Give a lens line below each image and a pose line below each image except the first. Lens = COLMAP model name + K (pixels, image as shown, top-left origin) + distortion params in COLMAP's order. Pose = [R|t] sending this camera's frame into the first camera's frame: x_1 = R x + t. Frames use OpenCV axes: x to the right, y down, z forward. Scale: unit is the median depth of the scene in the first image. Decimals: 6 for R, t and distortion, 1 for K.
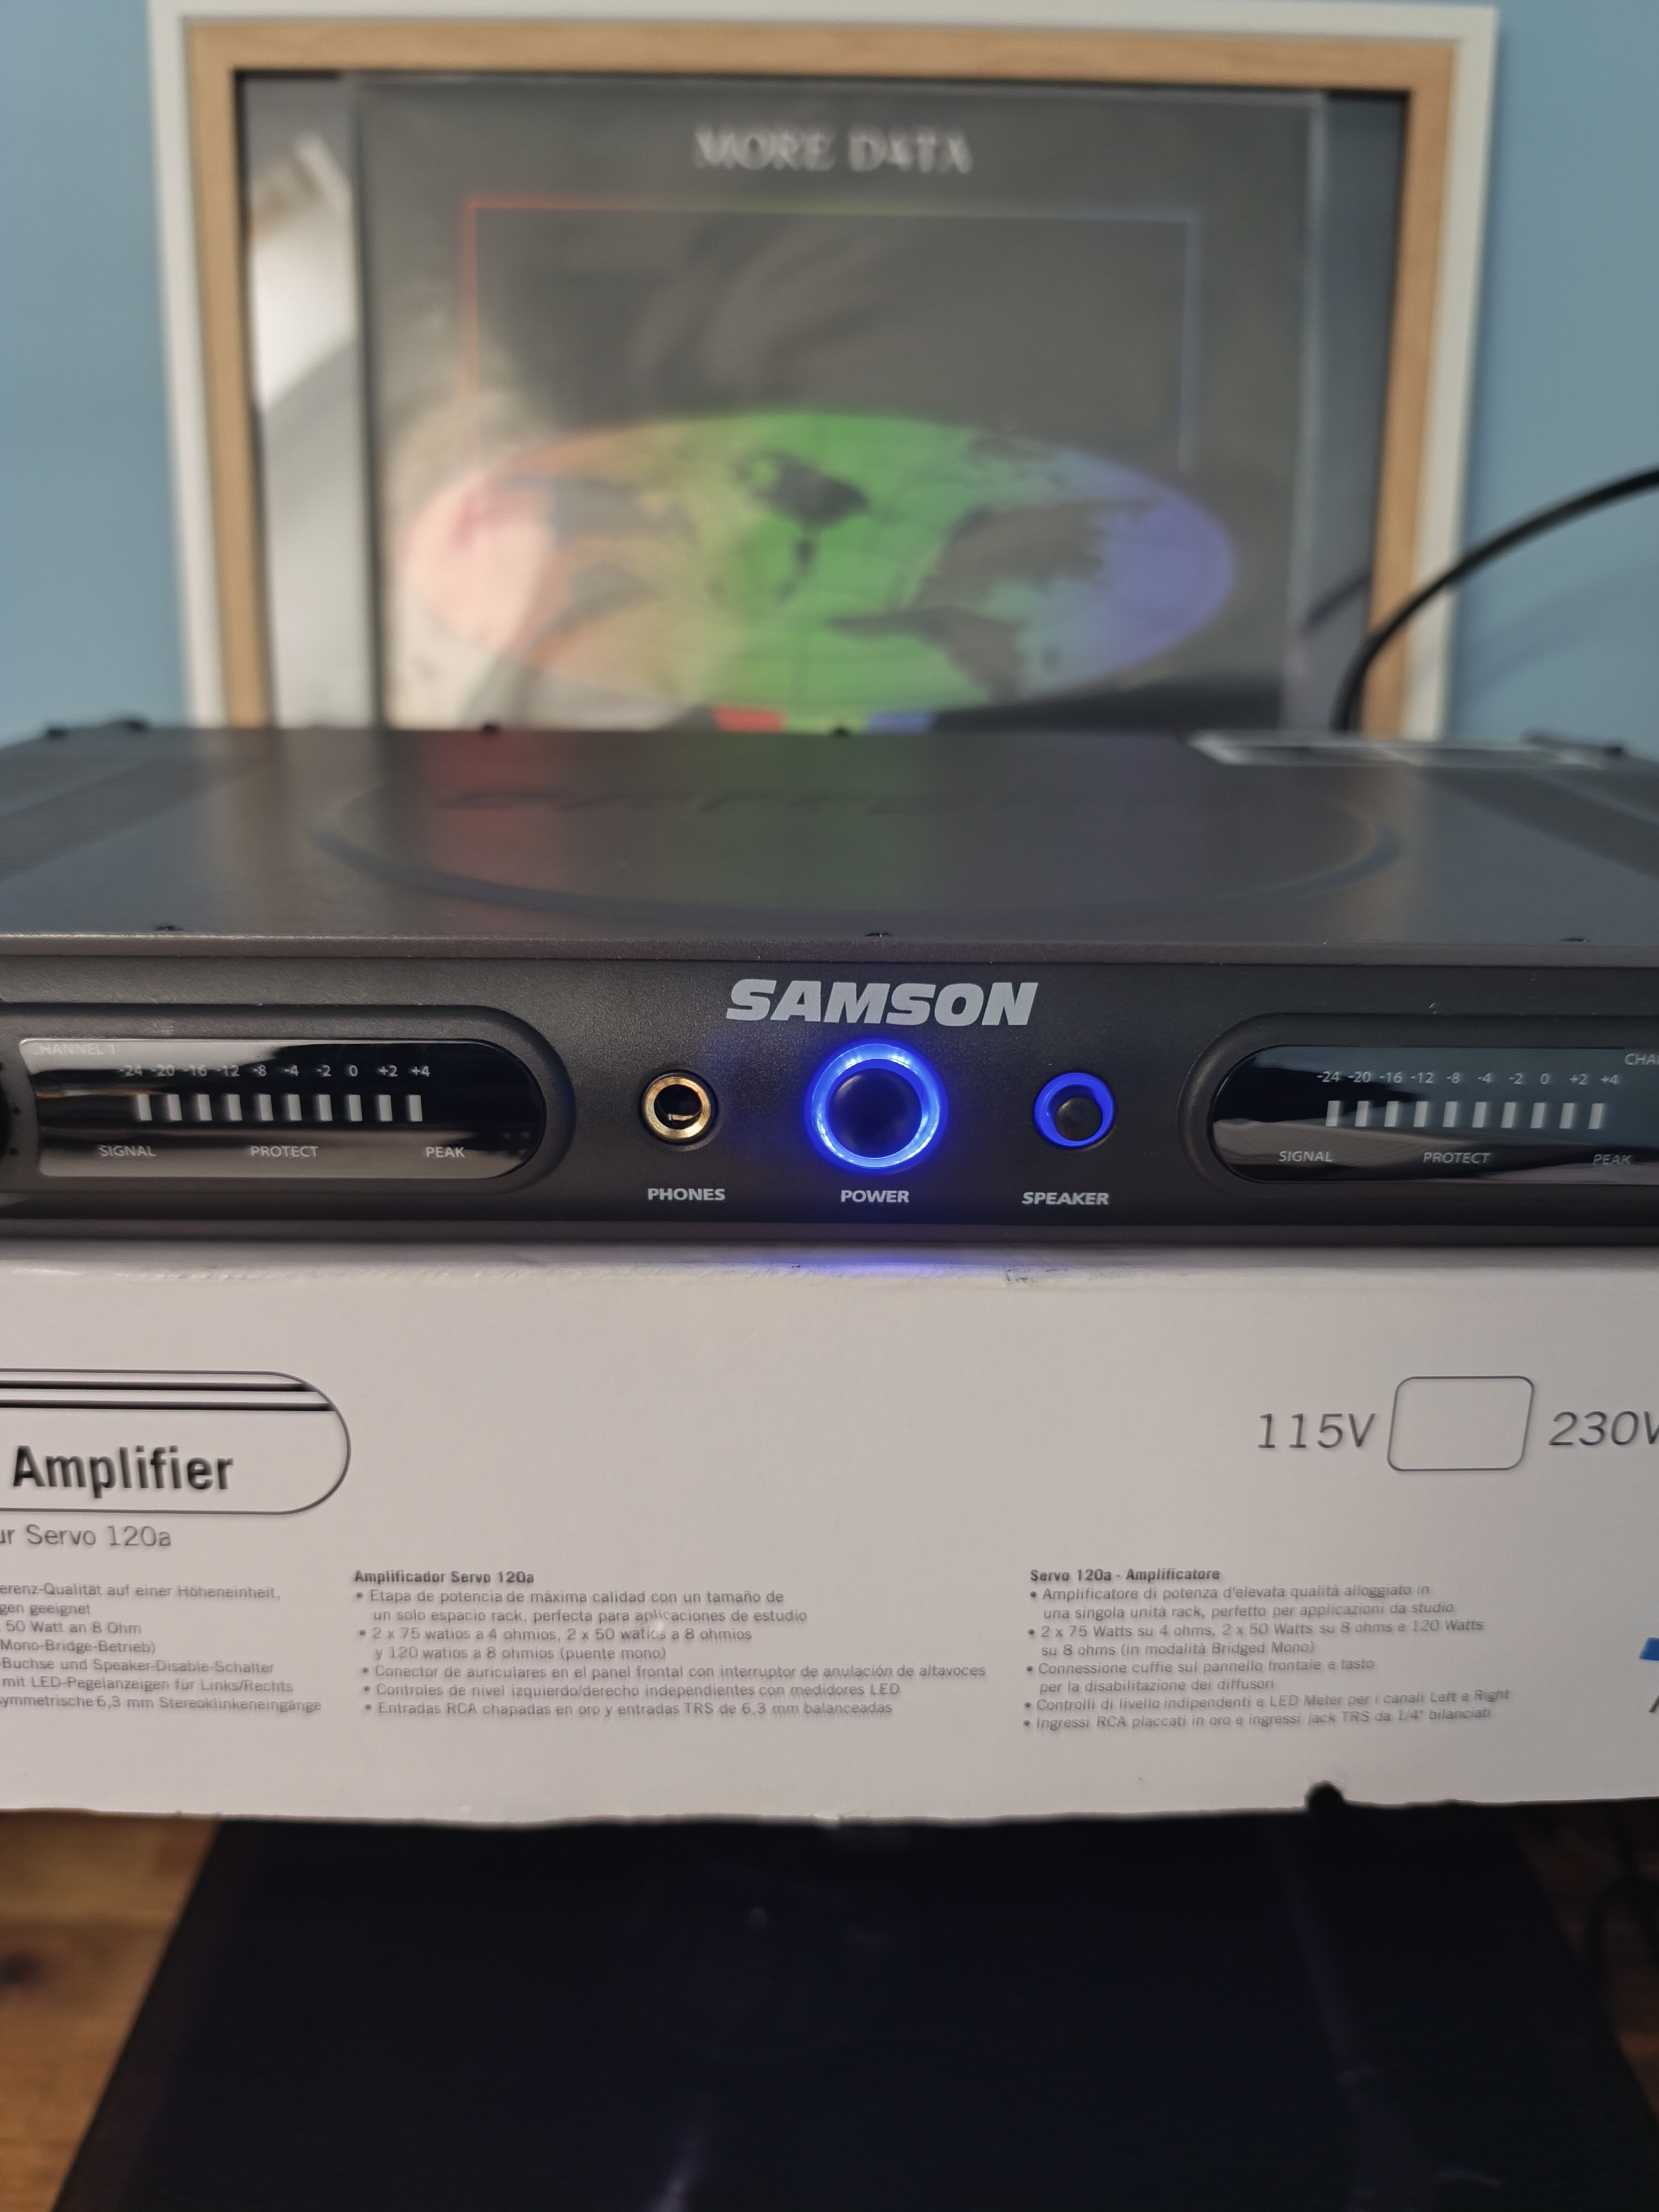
lens RADIAL K [[1490.6, 0, 830.7], [0, 1490.6, 1118.2], [0, 0, 1]] dist [-0.028606, -0.006576]
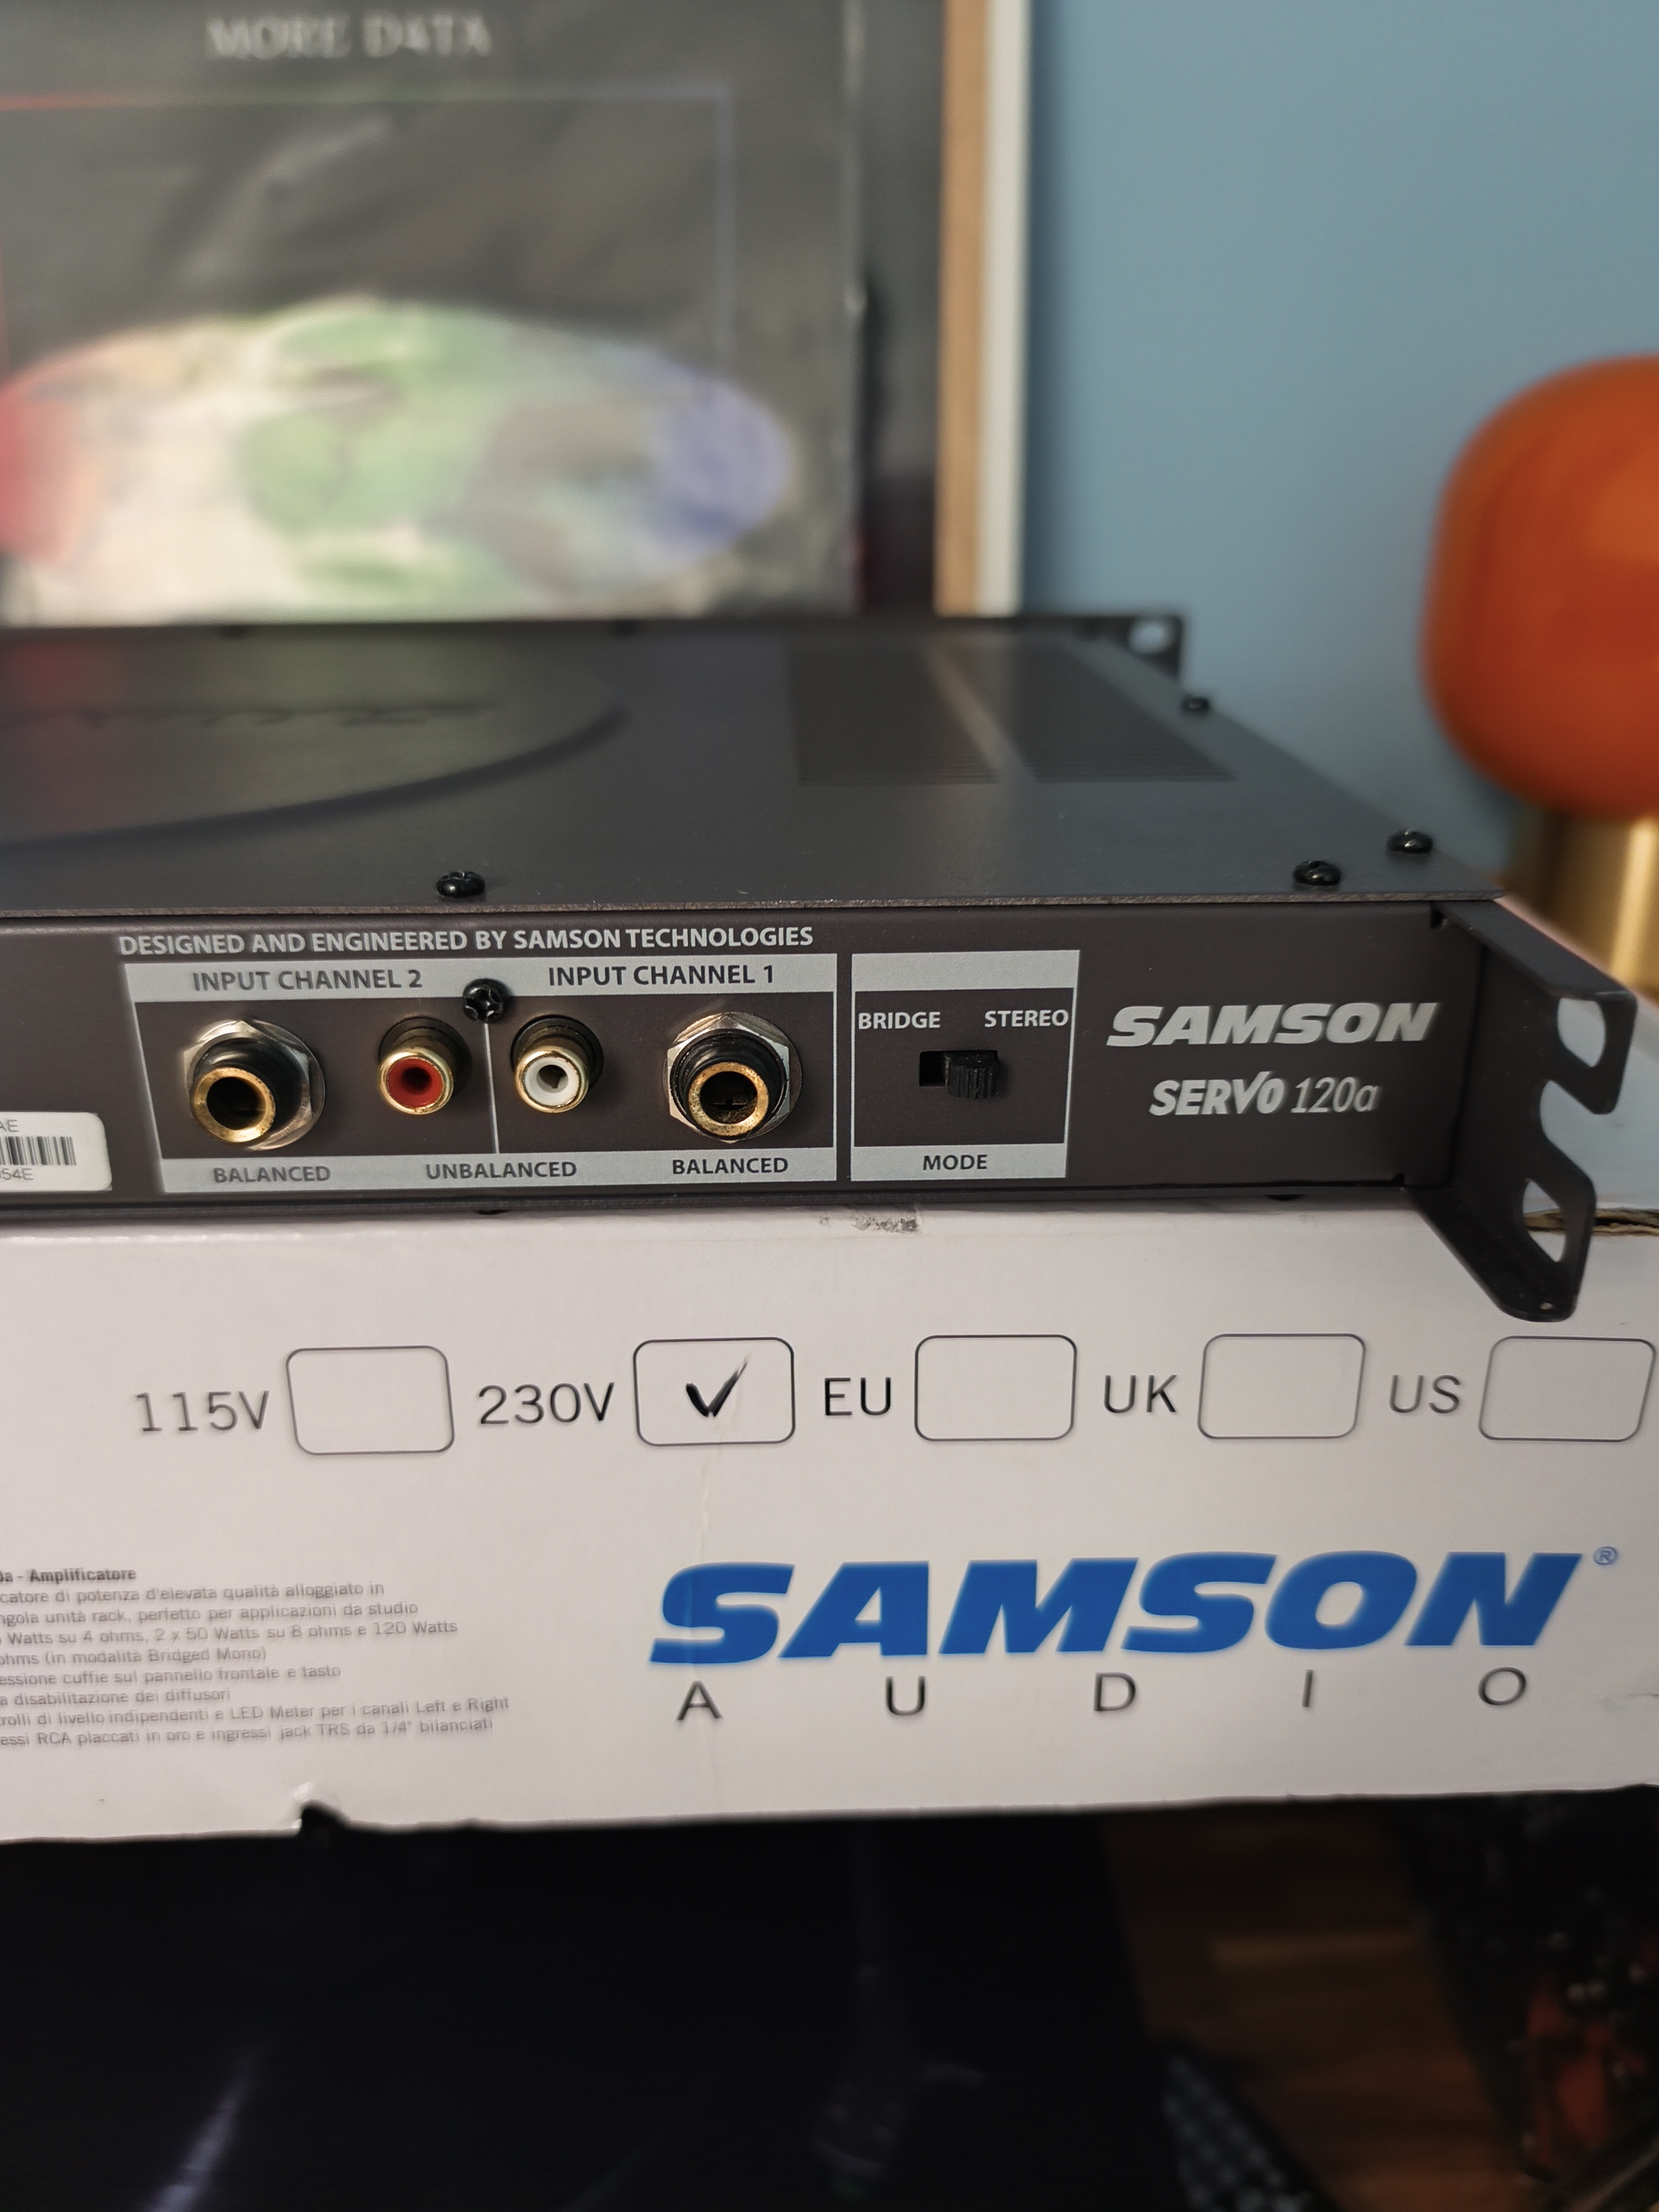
lens RADIAL K [[1484.7, 0, 822.9], [0, 1484.7, 1111.6], [0, 0, 1]] dist [-0.014043, -0.026933]
pose [[0.999717, -0.022042, 0.008971, 0.665015], [0.021896, 0.999632, 0.016004, 0.025604], [-0.009320, -0.015803, 0.999832, 0.116944]]
